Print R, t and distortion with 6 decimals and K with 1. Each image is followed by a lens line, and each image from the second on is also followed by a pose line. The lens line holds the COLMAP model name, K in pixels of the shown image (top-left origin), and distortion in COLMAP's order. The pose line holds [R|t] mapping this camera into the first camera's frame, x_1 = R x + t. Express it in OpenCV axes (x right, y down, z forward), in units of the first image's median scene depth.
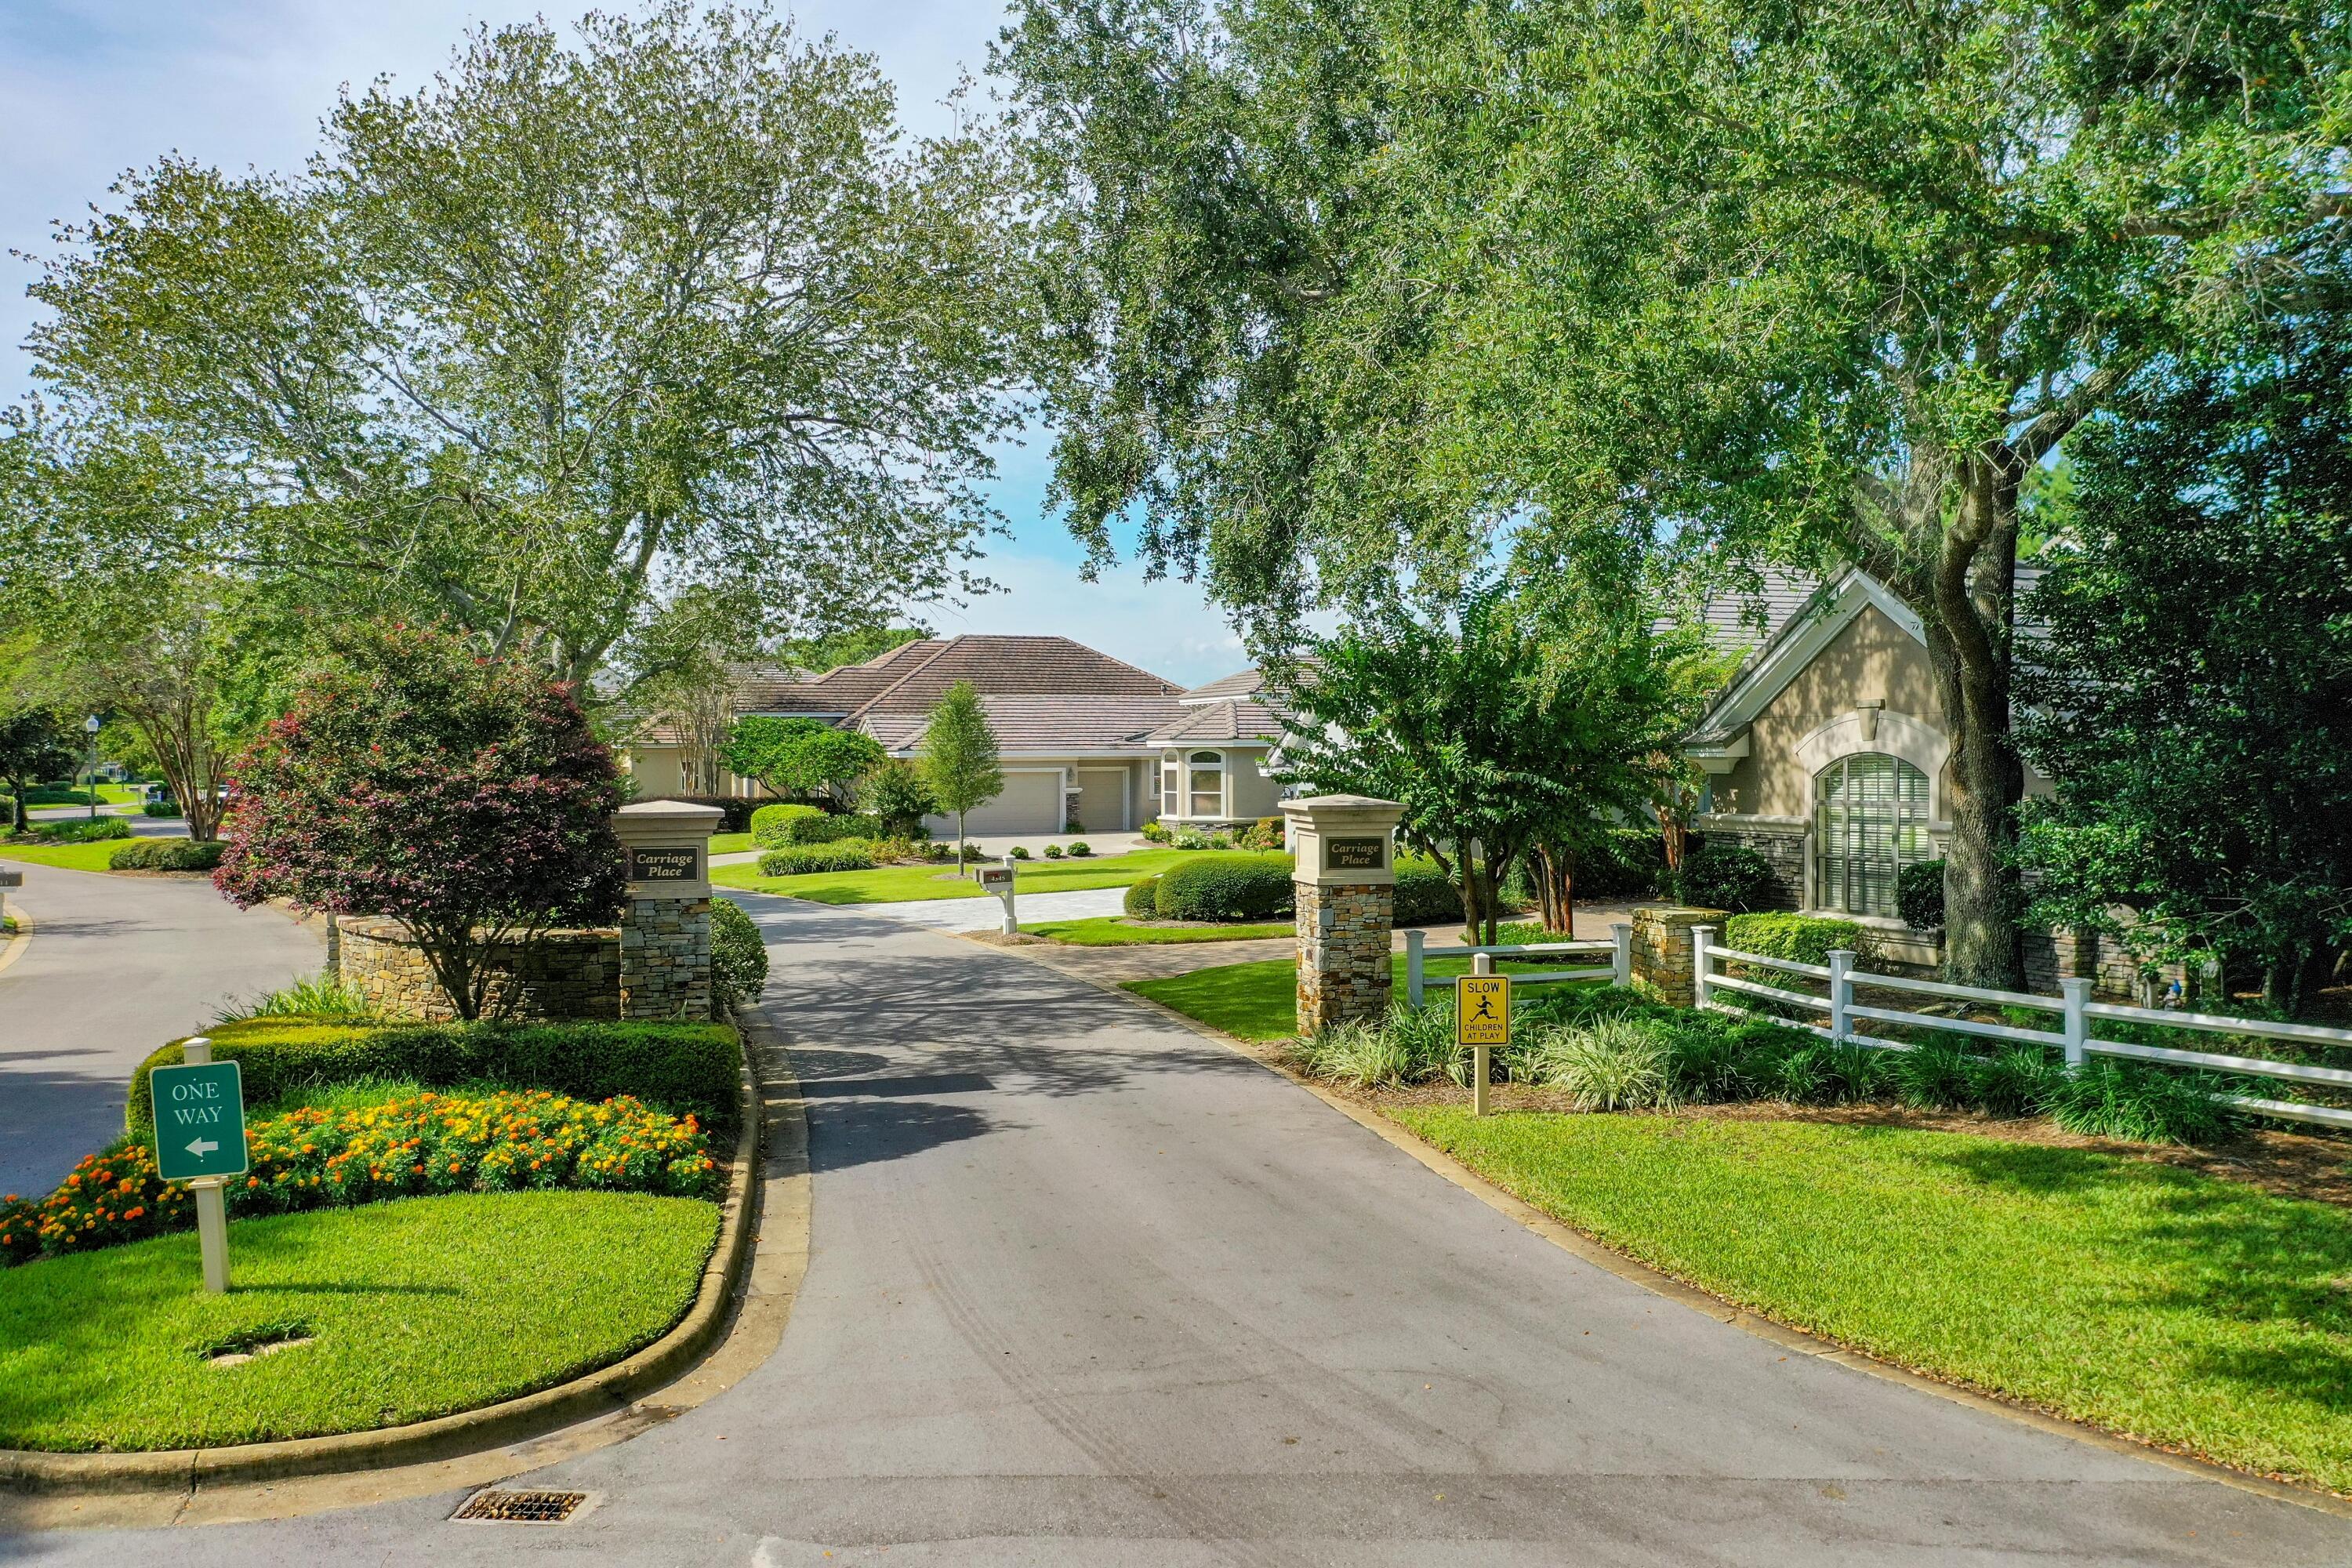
lens RADIAL K [[1844.1, 0, 1176.0], [0, 1844.1, 784.0], [0, 0, 1]] dist [0.010468, -0.010170]
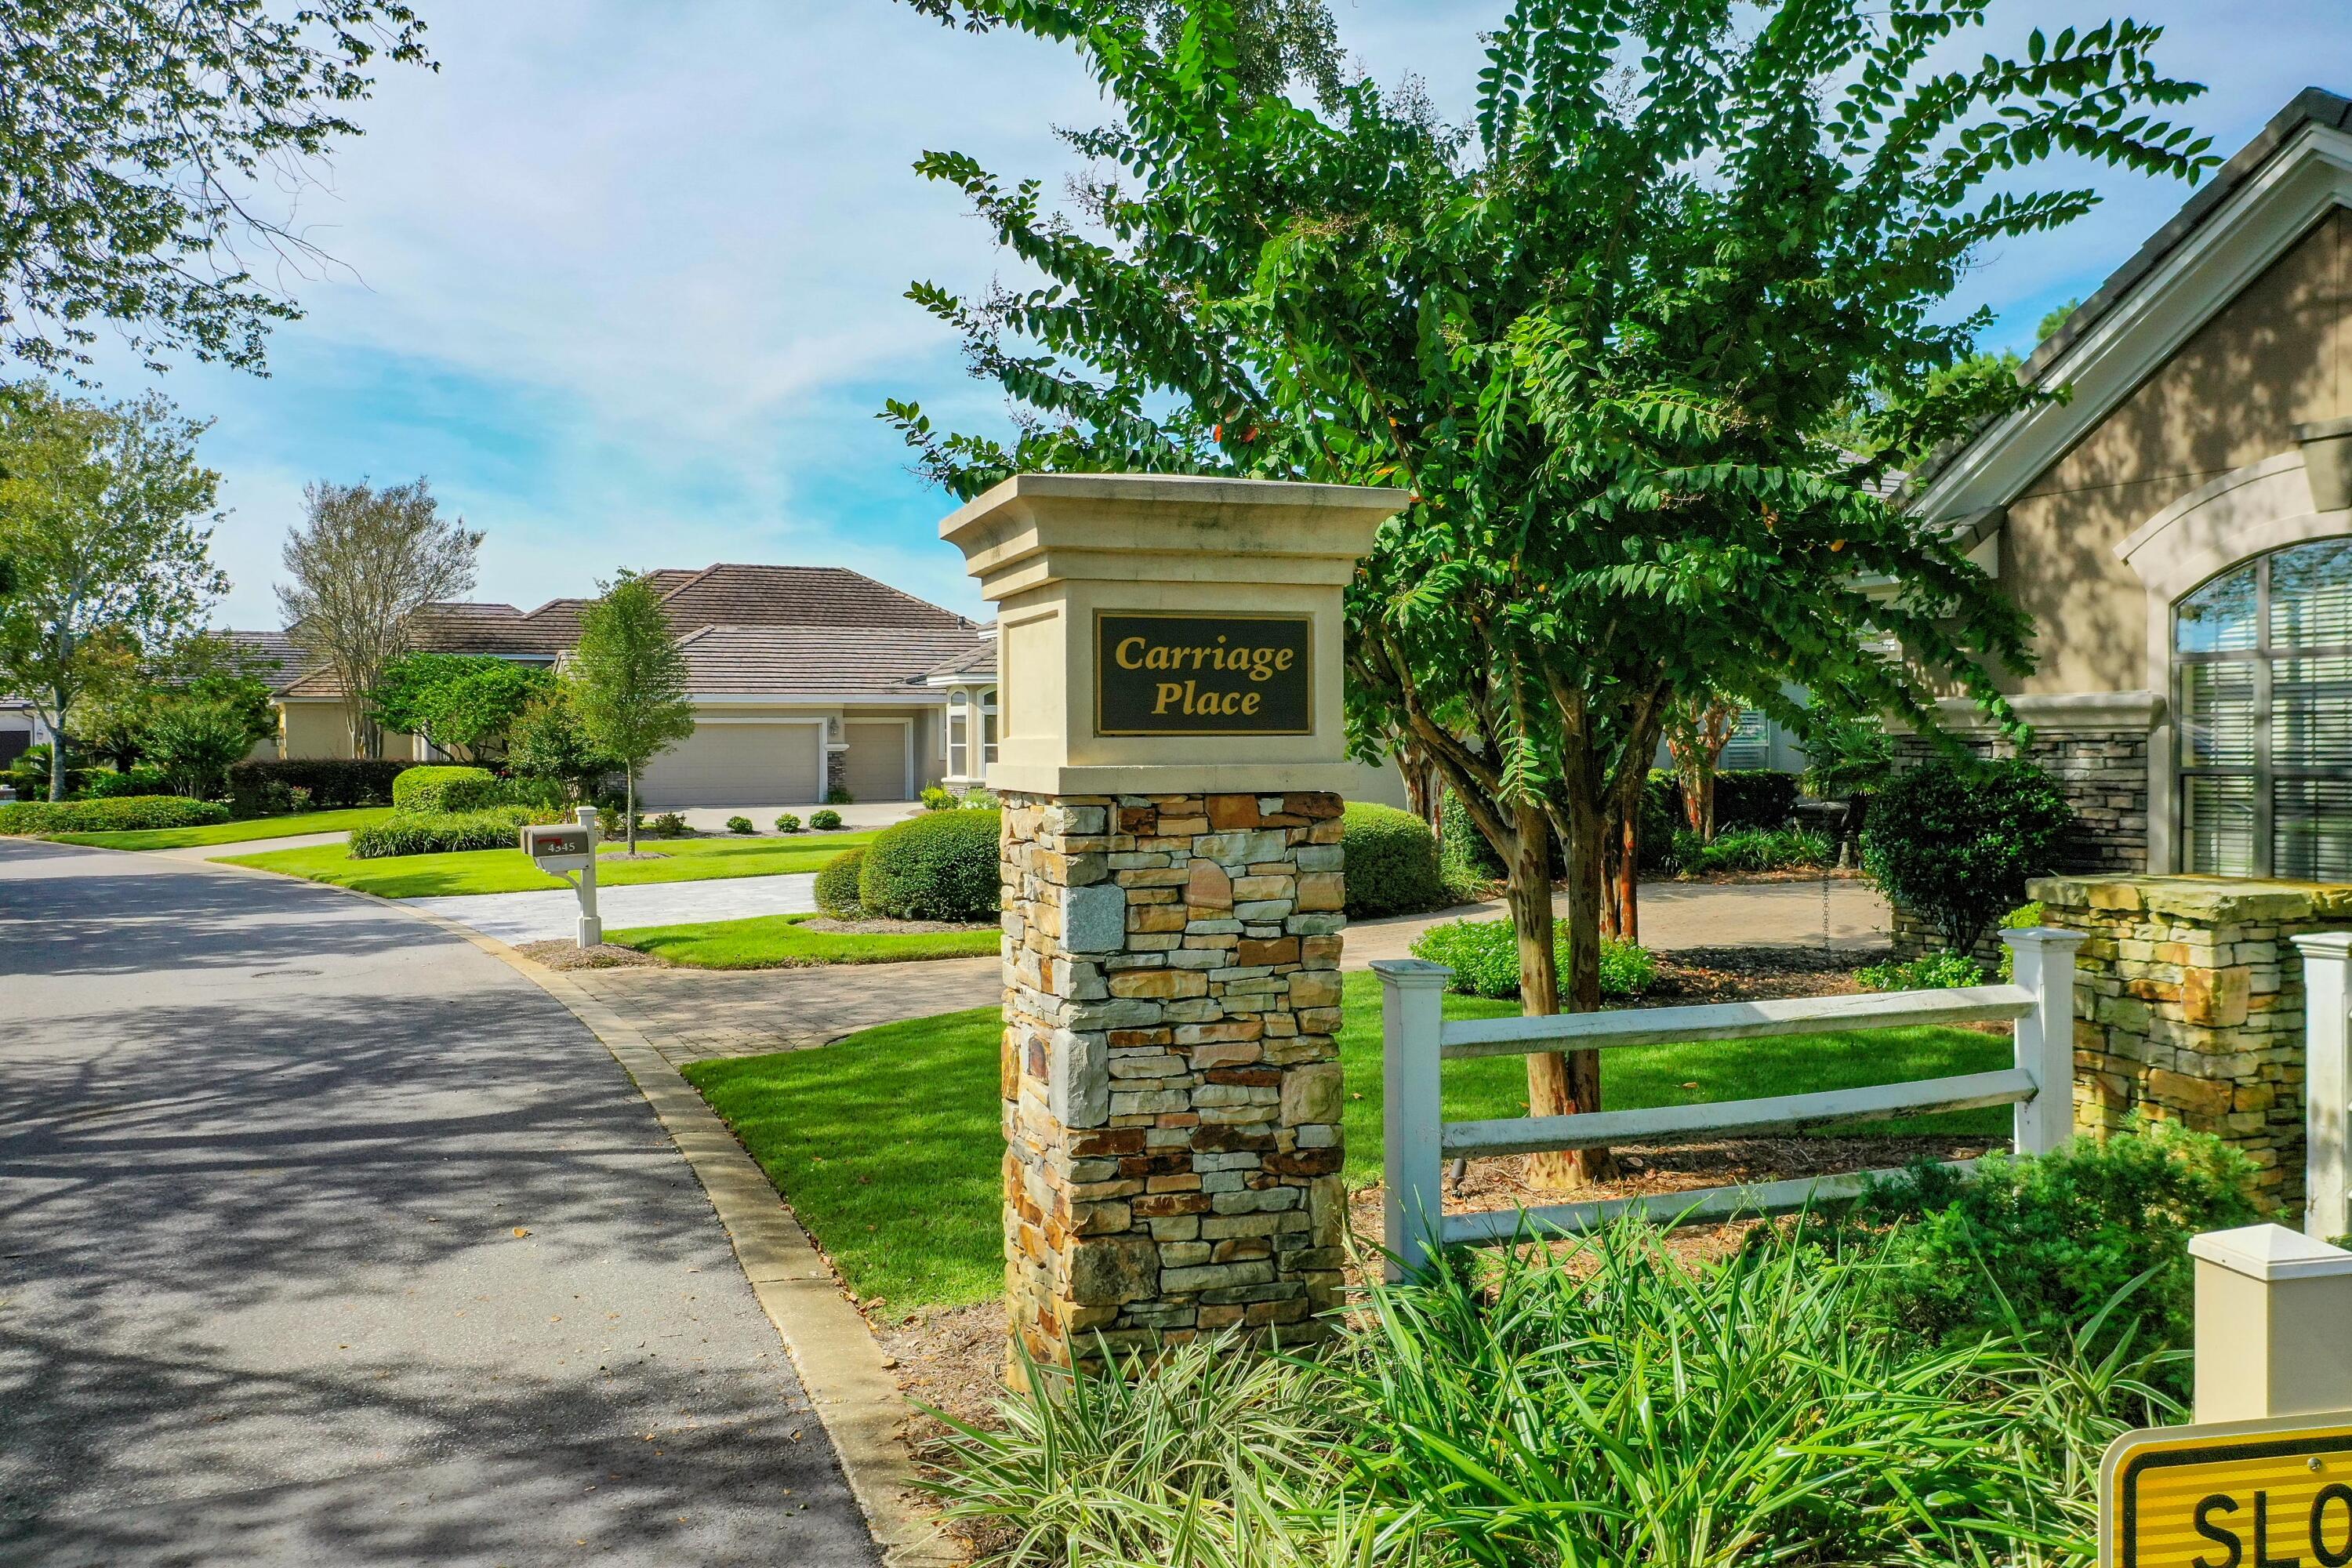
lens RADIAL K [[1844.1, 0, 1176.0], [0, 1844.1, 784.0], [0, 0, 1]] dist [0.010468, -0.010170]
pose [[0.996651, -0.004806, 0.081626, 0.052855], [0.004471, 0.999981, 0.004293, 0.038487], [-0.081646, -0.003913, 0.996654, 0.546138]]
